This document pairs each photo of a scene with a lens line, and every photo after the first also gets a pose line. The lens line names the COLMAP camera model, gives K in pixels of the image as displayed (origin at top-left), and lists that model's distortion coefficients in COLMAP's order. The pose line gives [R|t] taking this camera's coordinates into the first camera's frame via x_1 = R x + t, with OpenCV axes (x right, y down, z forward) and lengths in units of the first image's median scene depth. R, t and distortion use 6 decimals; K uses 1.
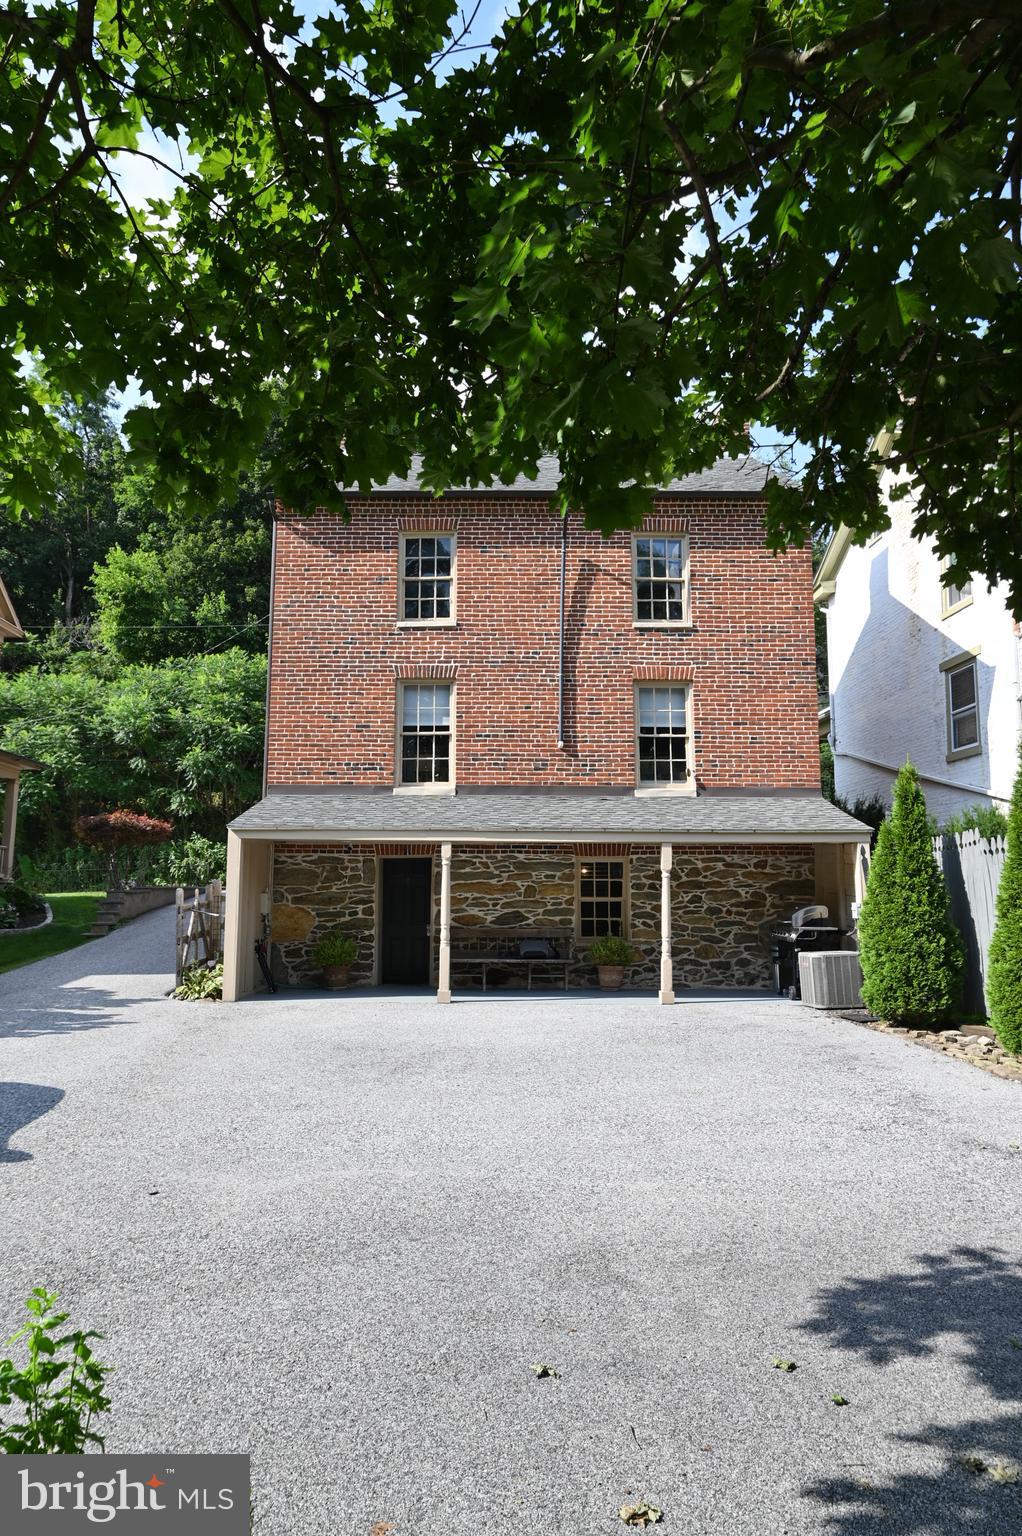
lens RADIAL K [[912.0, 0, 500.3], [0, 912.0, 772.6], [0, 0, 1]] dist [-0.002266, -0.001298]
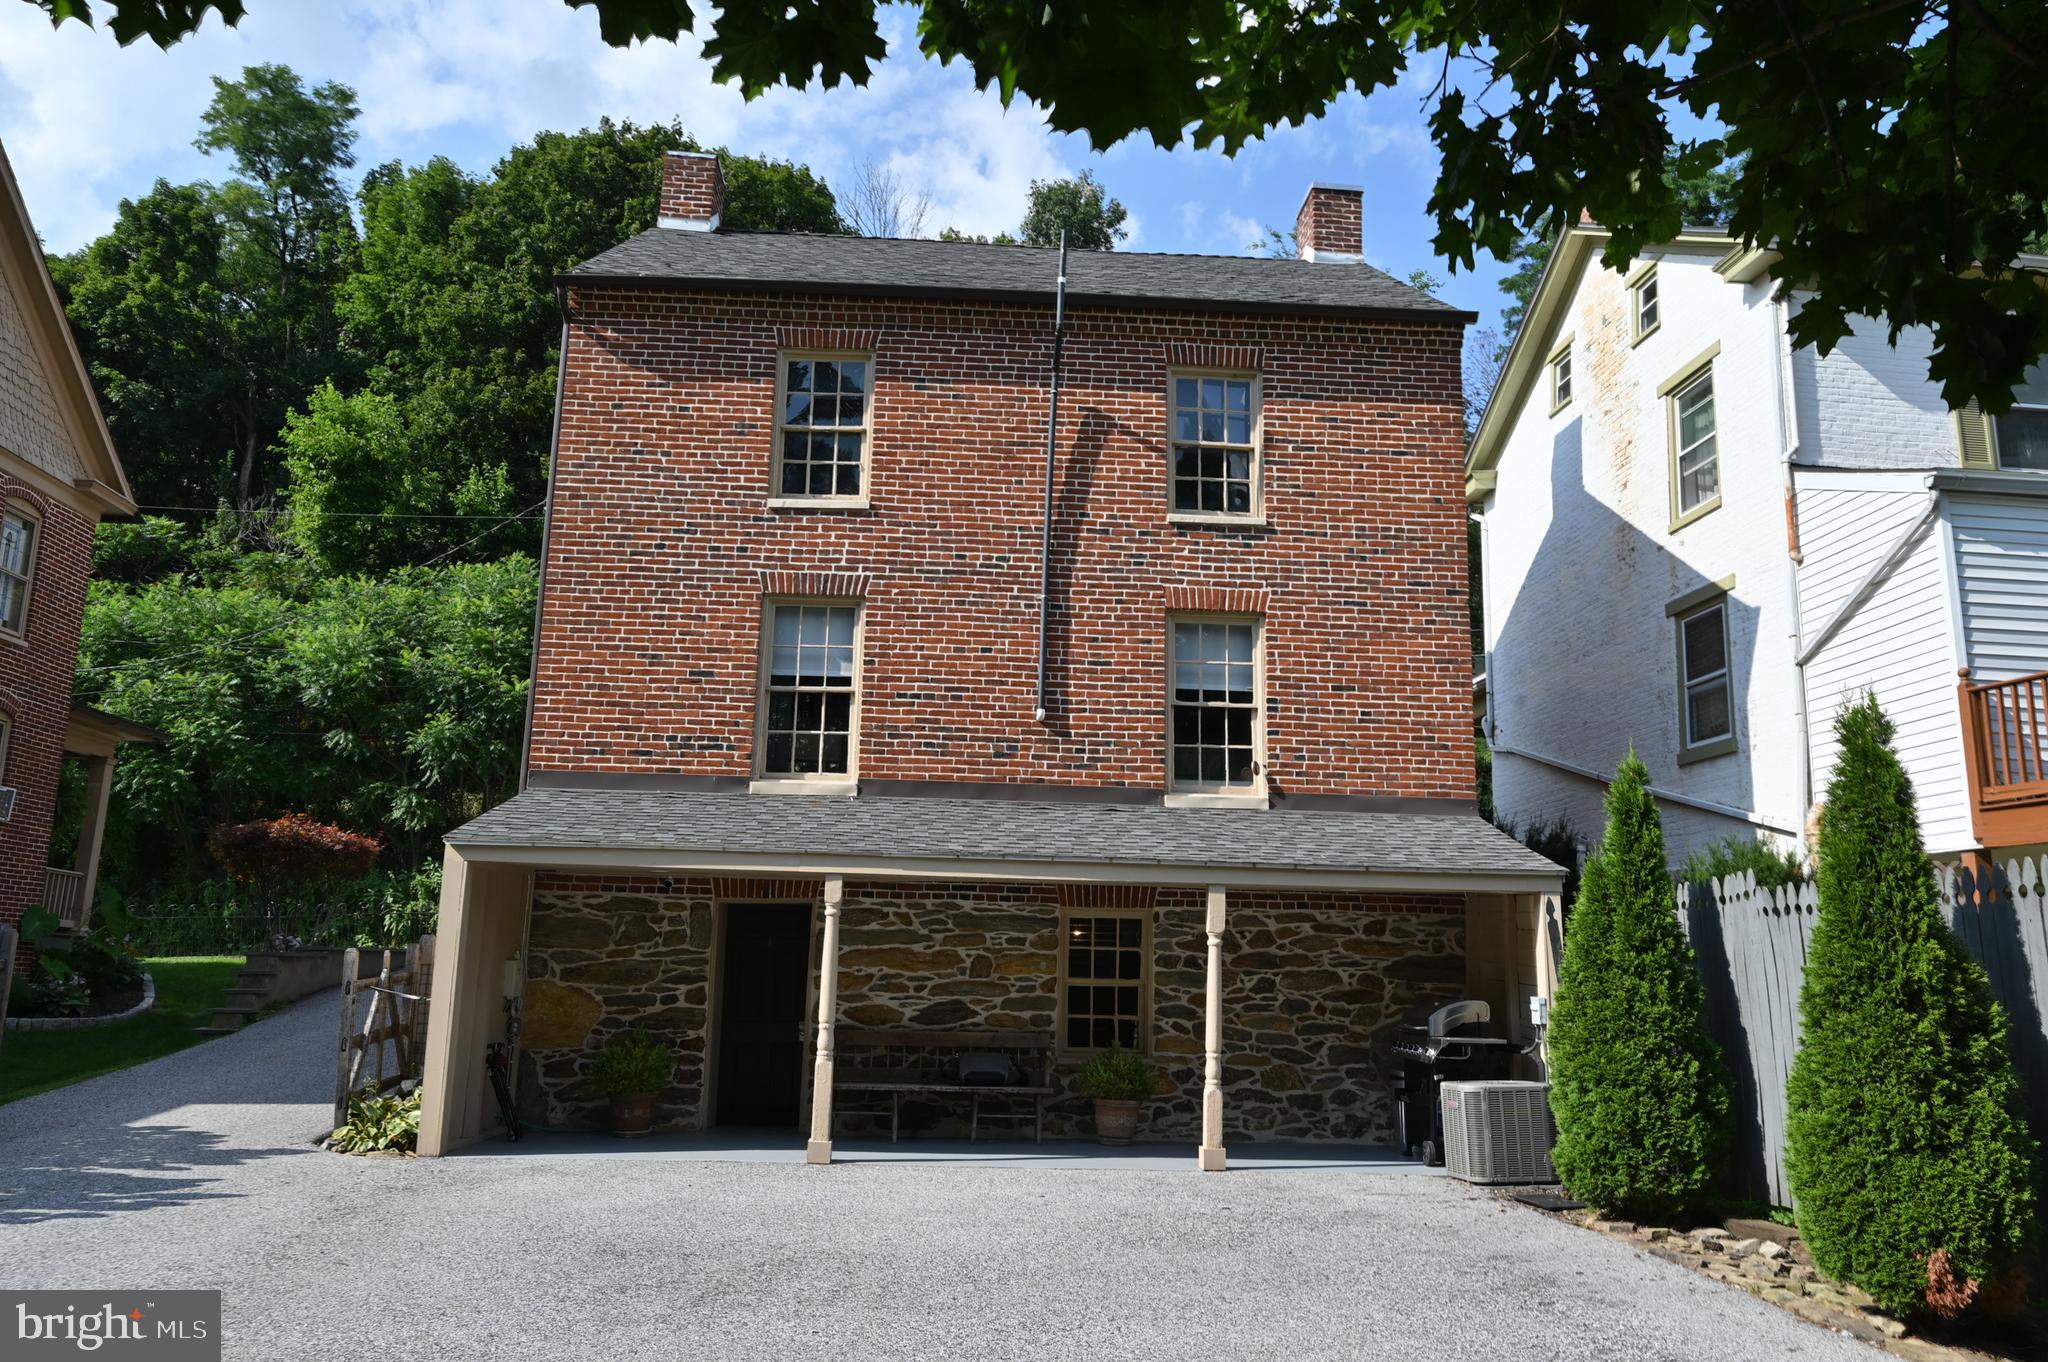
lens RADIAL K [[1448.9, 0, 1031.0], [0, 1448.9, 686.3], [0, 0, 1]] dist [0.005458, 0.004291]
pose [[0.998345, 0.029148, 0.049577, 0.013544], [-0.025920, 0.997578, -0.064544, 0.011693], [-0.051338, 0.063152, 0.996683, 0.071520]]
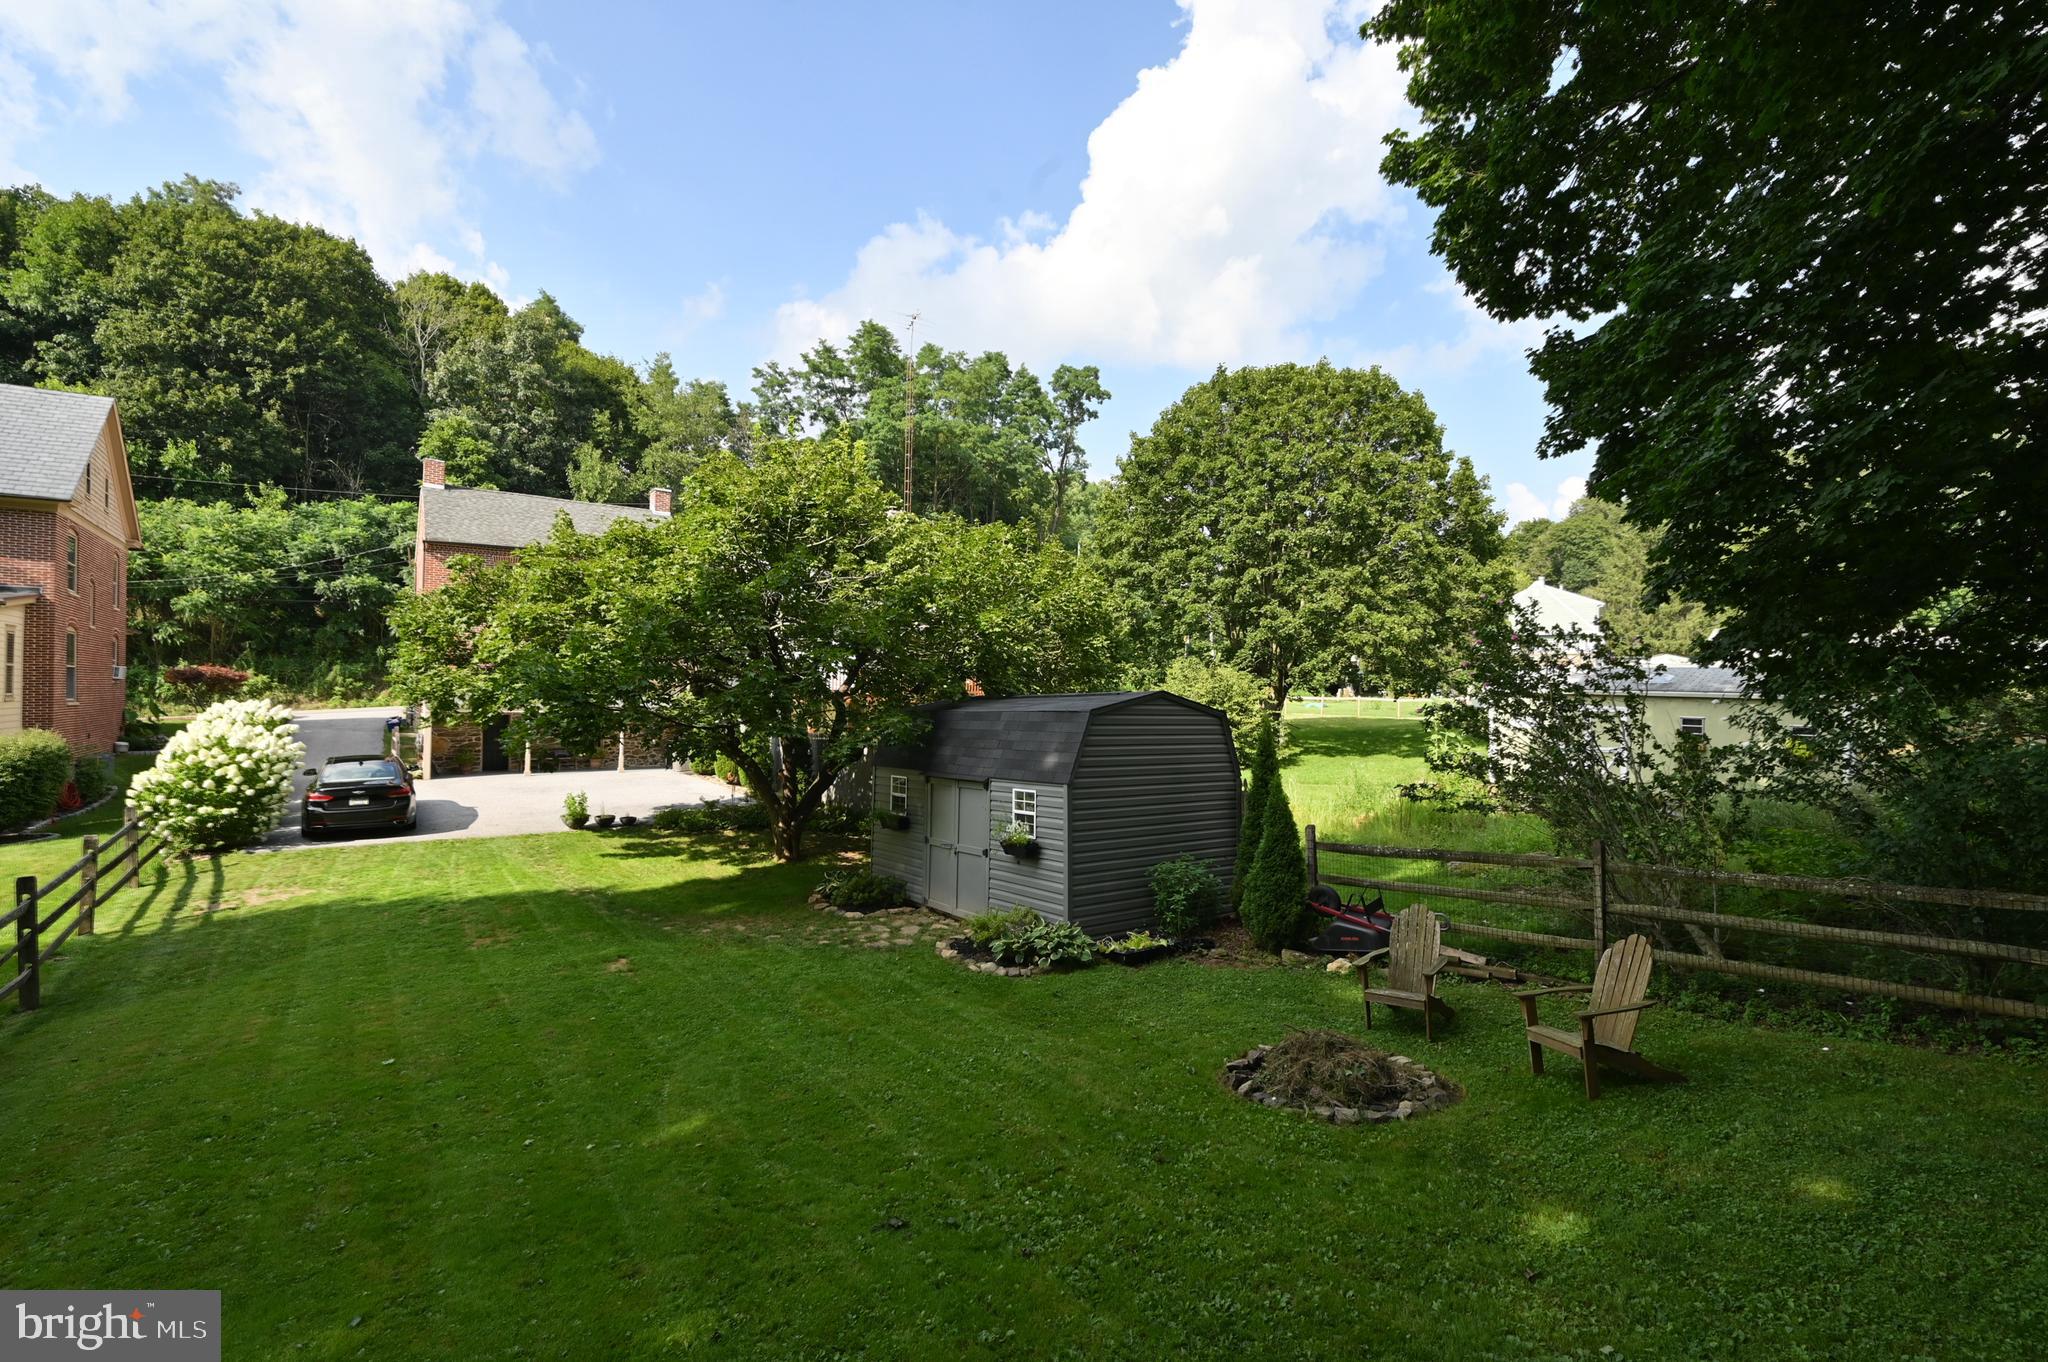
lens RADIAL K [[914.7, 0, 1015.3], [0, 914.7, 676.2], [0, 0, 1]] dist [0.007438, -0.000623]
pose [[0.816102, 0.015515, 0.577699, -0.368213], [-0.091533, 0.990492, 0.102705, -0.347925], [-0.570613, -0.136696, 0.809762, -1.533572]]
